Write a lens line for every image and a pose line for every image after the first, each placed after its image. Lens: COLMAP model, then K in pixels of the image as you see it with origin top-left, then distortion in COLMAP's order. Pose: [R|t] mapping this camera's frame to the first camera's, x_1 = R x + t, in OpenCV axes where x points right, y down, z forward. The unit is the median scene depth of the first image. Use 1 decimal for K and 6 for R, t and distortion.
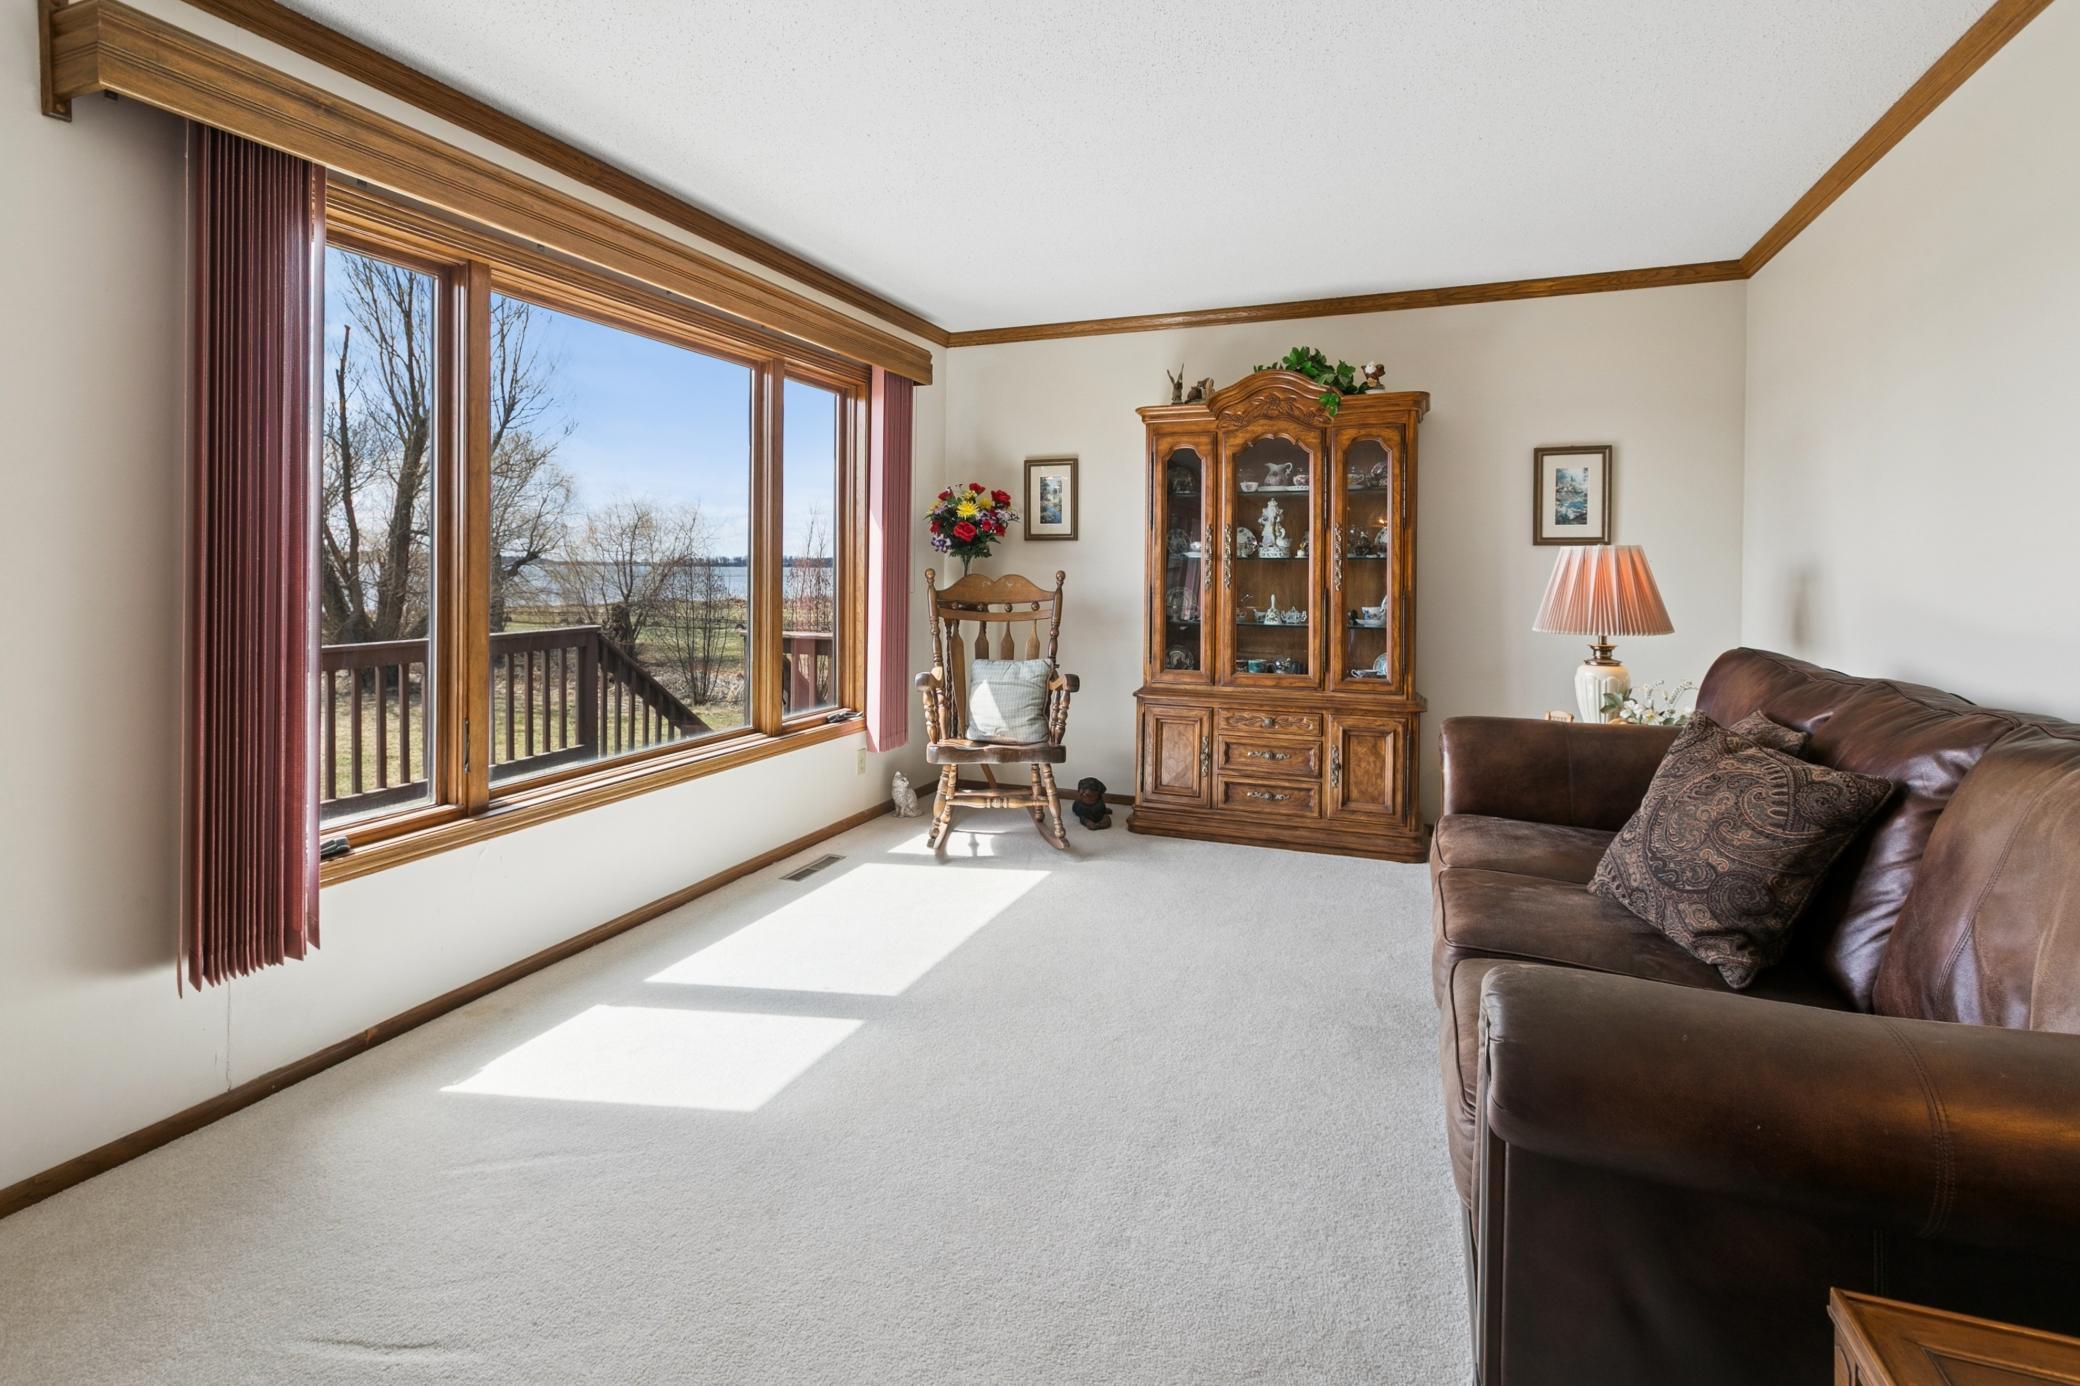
lens RADIAL K [[955.5, 0, 1044.4], [0, 955.5, 574.0], [0, 0, 1]] dist [0.001399, -0.002571]
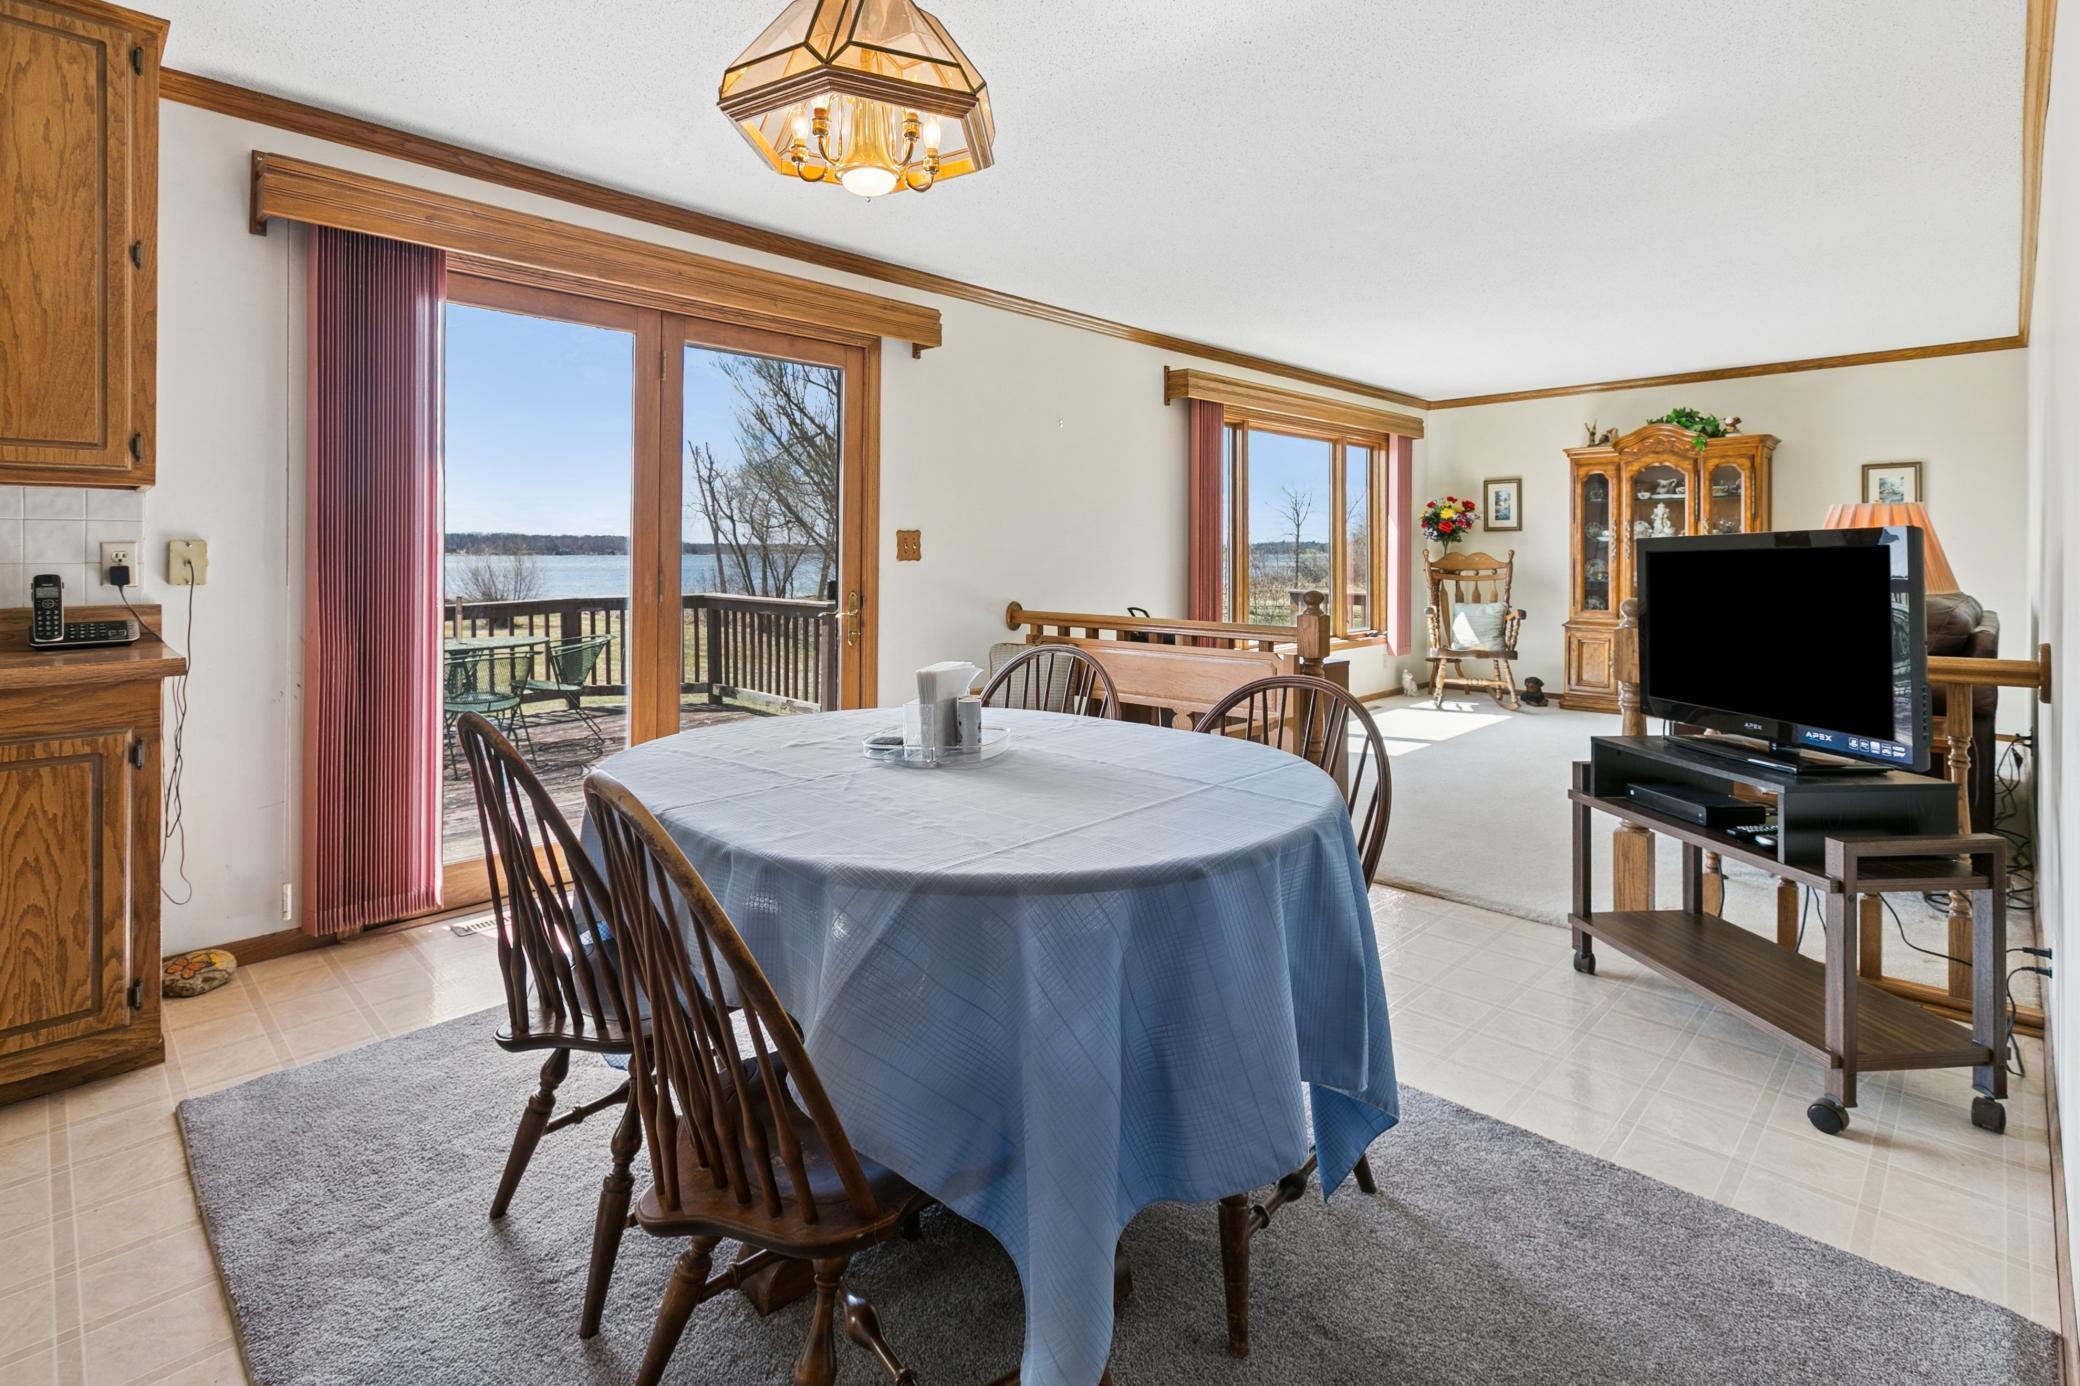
lens RADIAL K [[996.8, 0, 1033.9], [0, 996.8, 558.8], [0, 0, 1]] dist [0.008949, -0.000651]
pose [[0.920434, -0.006481, -0.390843, -0.070156], [0.004653, 0.999973, -0.005623, 0.018758], [0.390869, 0.003357, 0.920440, -0.929000]]
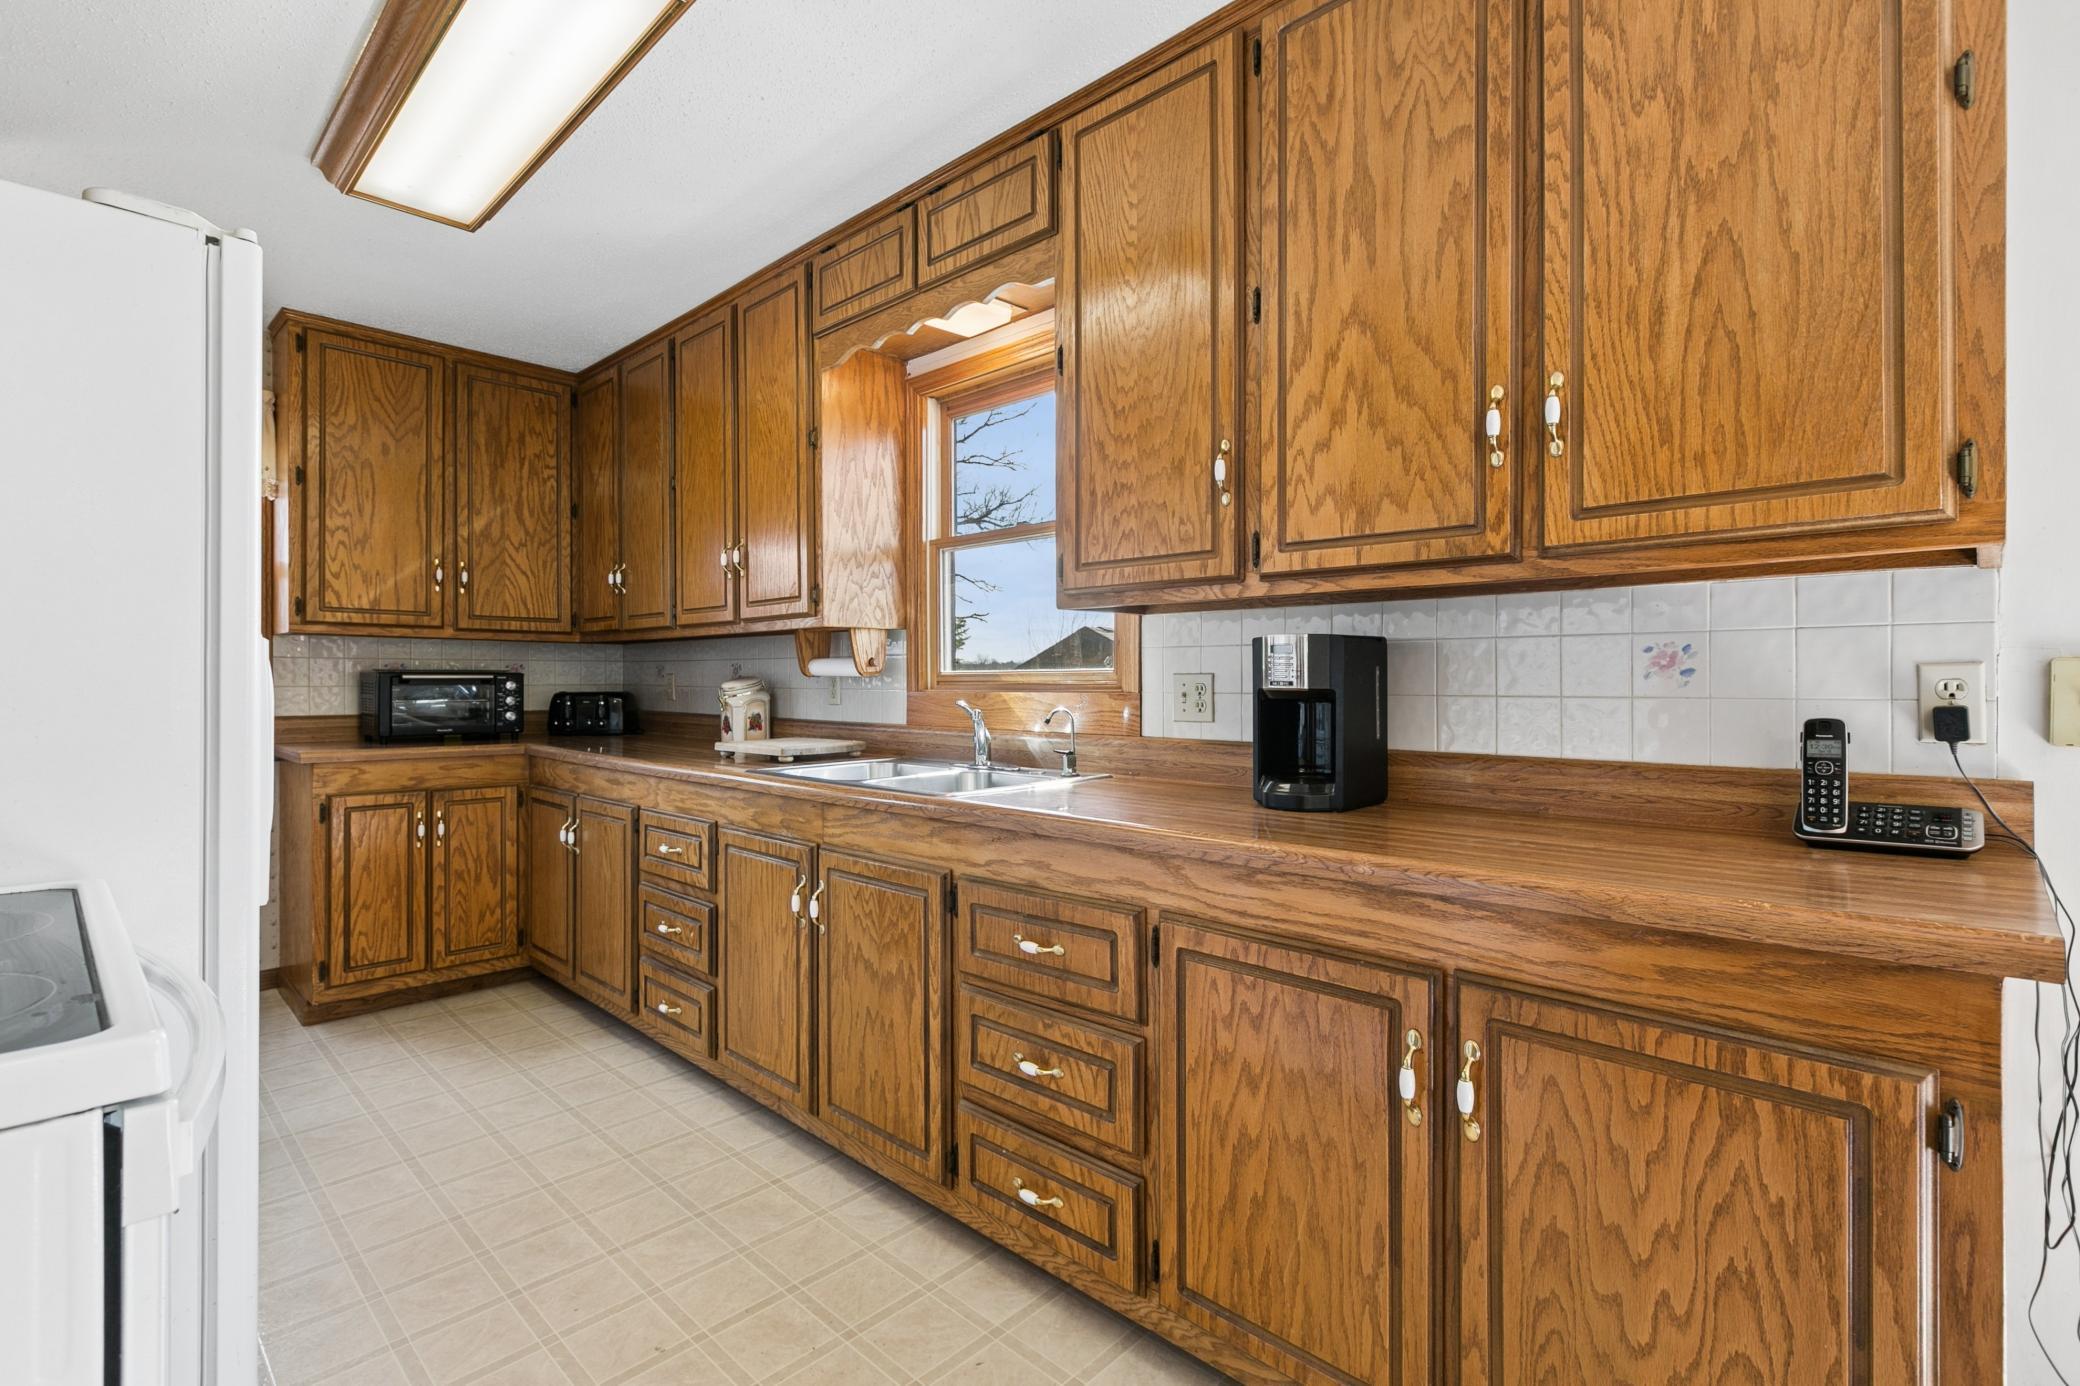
lens RADIAL K [[955.5, 0, 1025.2], [0, 955.5, 671.2], [0, 0, 1]] dist [0.001399, -0.002571]
pose [[-0.383100, -0.016398, -0.923561, -0.419837], [-0.009023, 0.999861, -0.014010, 0.012561], [0.923663, 0.002966, -0.383195, -0.741373]]
